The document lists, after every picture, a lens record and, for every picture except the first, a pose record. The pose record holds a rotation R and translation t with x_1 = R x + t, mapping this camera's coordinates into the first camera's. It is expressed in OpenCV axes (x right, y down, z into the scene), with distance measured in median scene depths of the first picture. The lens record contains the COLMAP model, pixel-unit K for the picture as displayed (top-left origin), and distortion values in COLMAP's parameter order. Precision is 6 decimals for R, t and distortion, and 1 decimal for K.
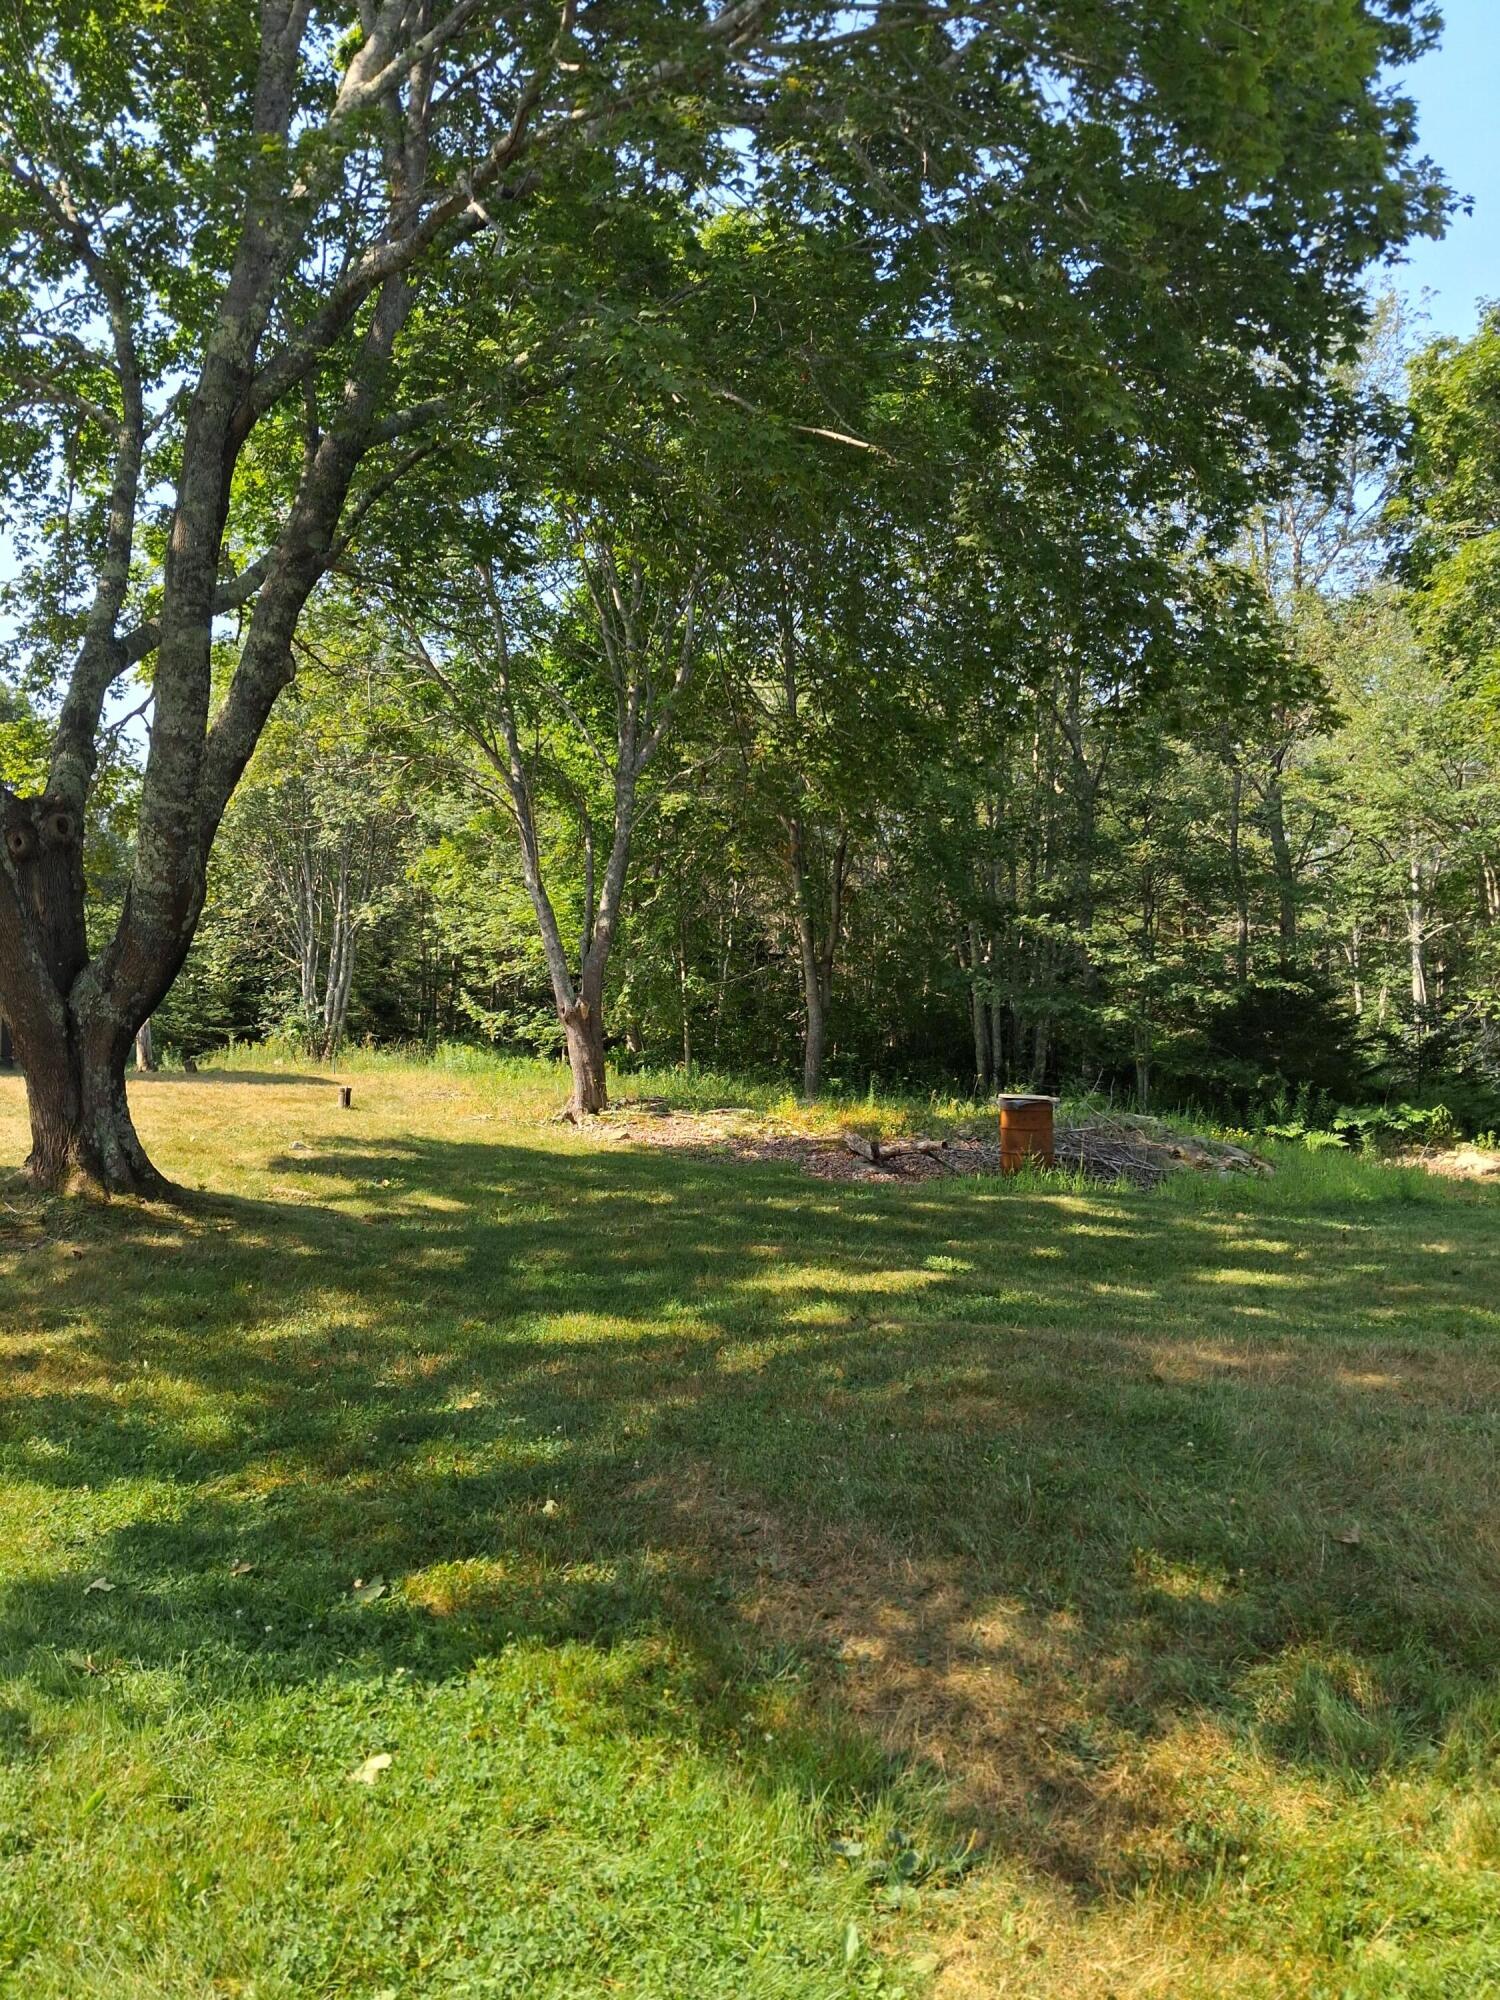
lens RADIAL K [[1503.1, 0, 750.0], [0, 1503.1, 1000.0], [0, 0, 1]] dist [-0.005722, -0.001662]
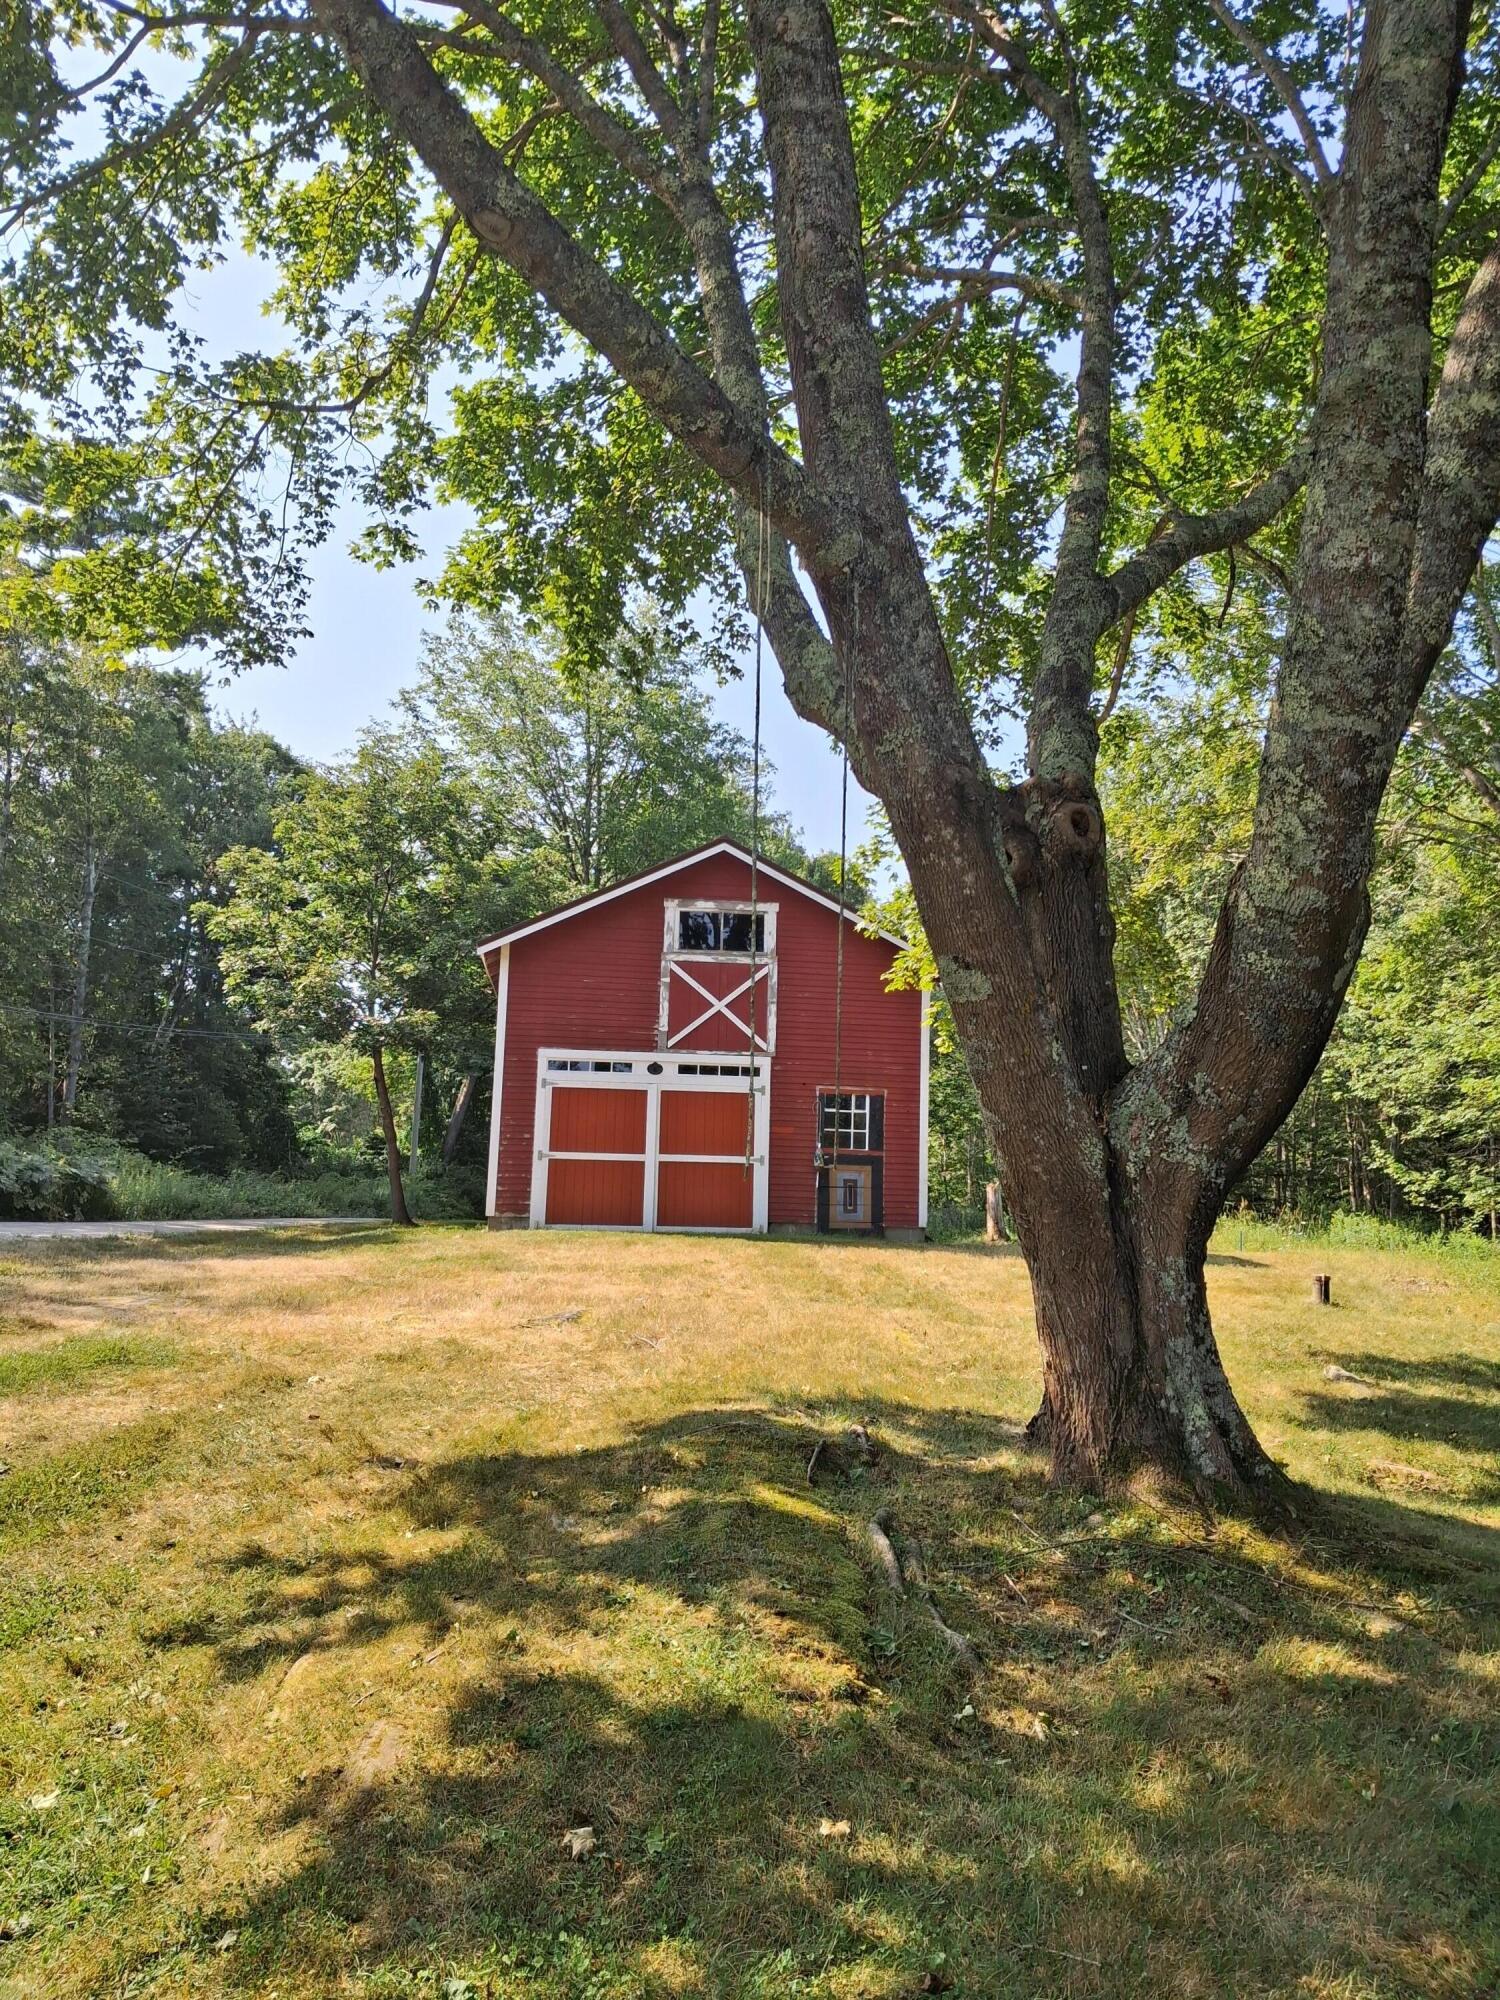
lens RADIAL K [[1574.7, 0, 750.0], [0, 1574.7, 1000.0], [0, 0, 1]] dist [0.002096, -0.000224]
pose [[0.872962, -0.056015, -0.484560, -0.174345], [0.005473, 0.994447, -0.105096, 0.007127], [0.487757, 0.089093, 0.868422, 0.264879]]
